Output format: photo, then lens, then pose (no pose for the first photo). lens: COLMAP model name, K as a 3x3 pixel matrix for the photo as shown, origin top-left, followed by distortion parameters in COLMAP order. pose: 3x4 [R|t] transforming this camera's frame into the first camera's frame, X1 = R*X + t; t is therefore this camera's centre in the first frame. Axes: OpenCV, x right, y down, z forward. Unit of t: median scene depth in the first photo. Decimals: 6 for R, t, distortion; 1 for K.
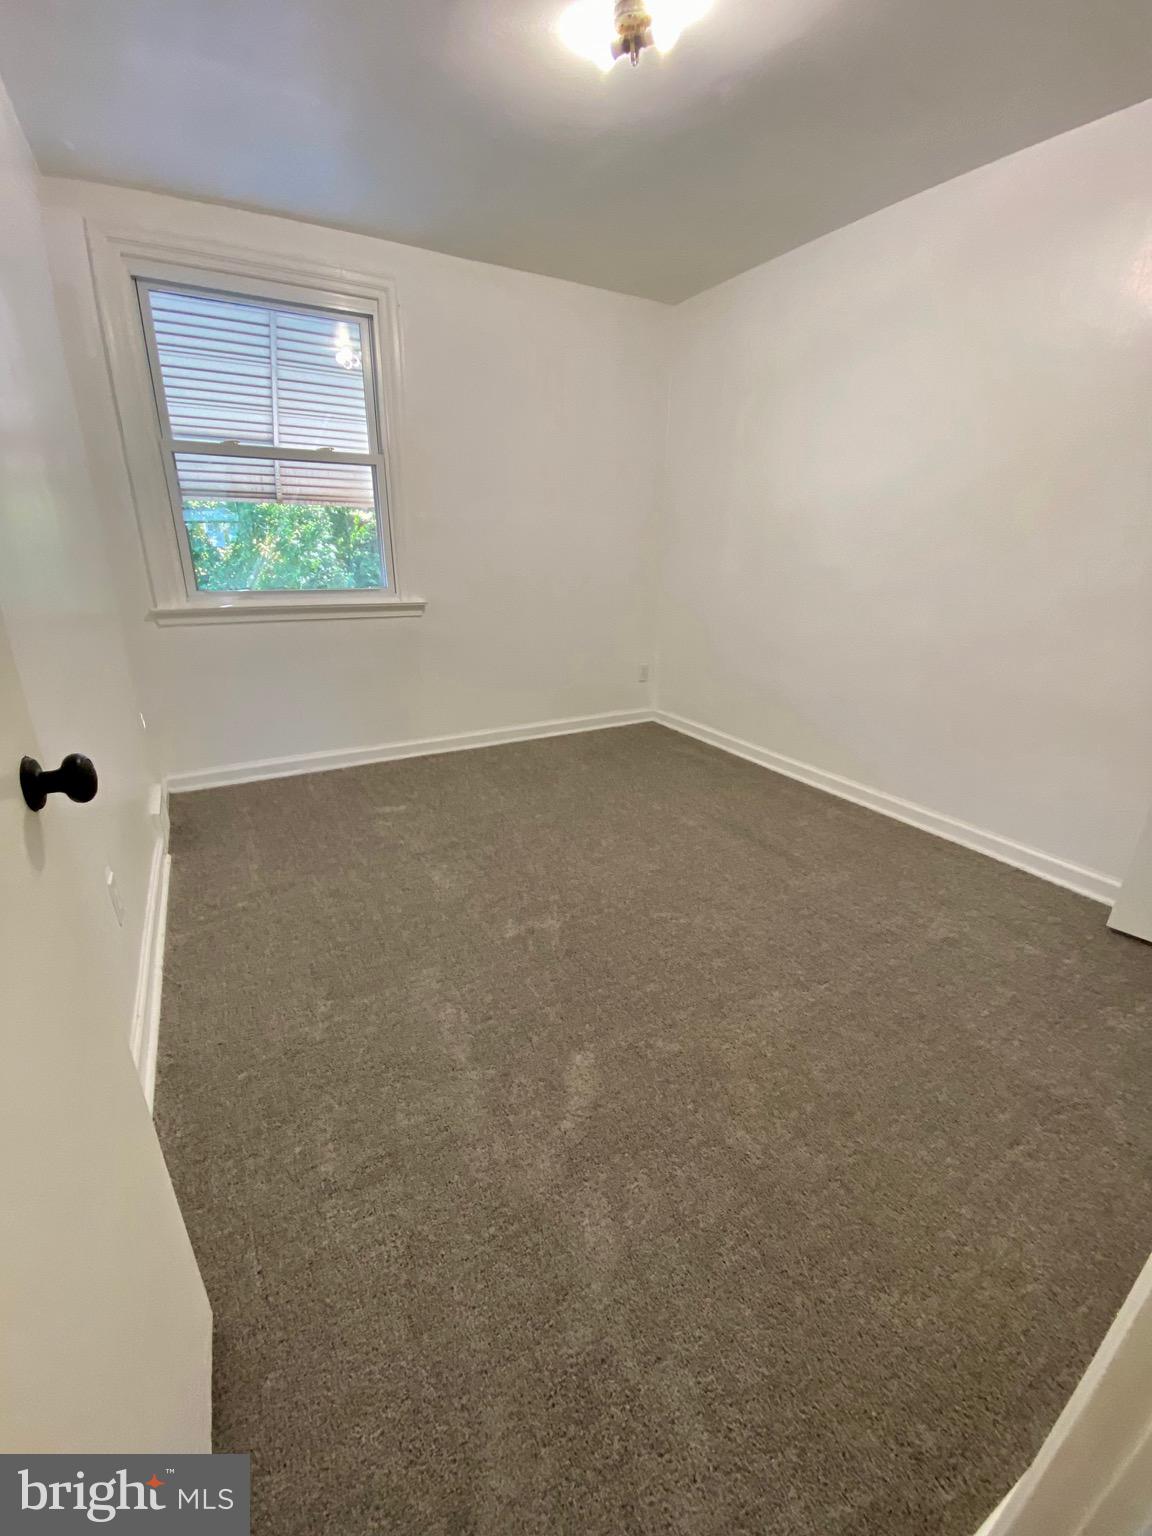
lens RADIAL K [[634.2, 0, 576.0], [0, 634.2, 768.0], [0, 0, 1]] dist [0.017403, -0.019572]
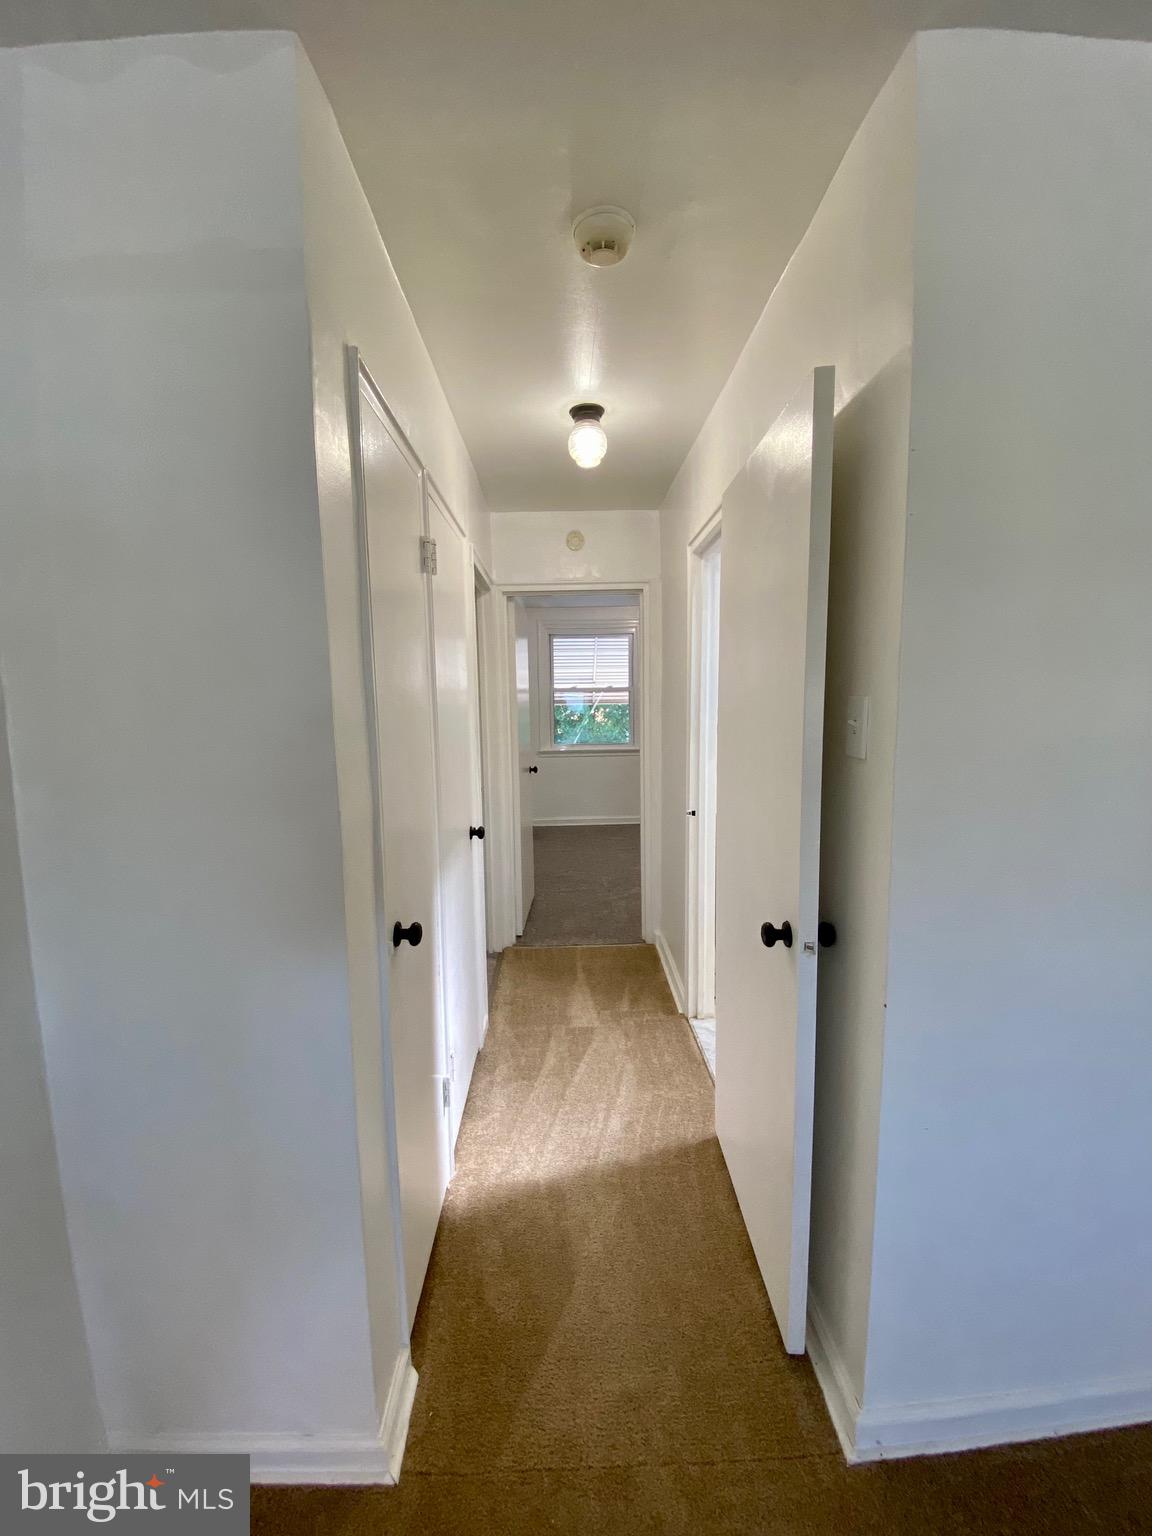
lens RADIAL K [[634.2, 0, 576.0], [0, 634.2, 768.0], [0, 0, 1]] dist [0.017403, -0.019572]
pose [[0.883968, 0.023573, -0.466953, 0.265003], [-0.132146, 0.970604, -0.201160, 0.124261], [0.448484, 0.239525, 0.861098, -0.444615]]
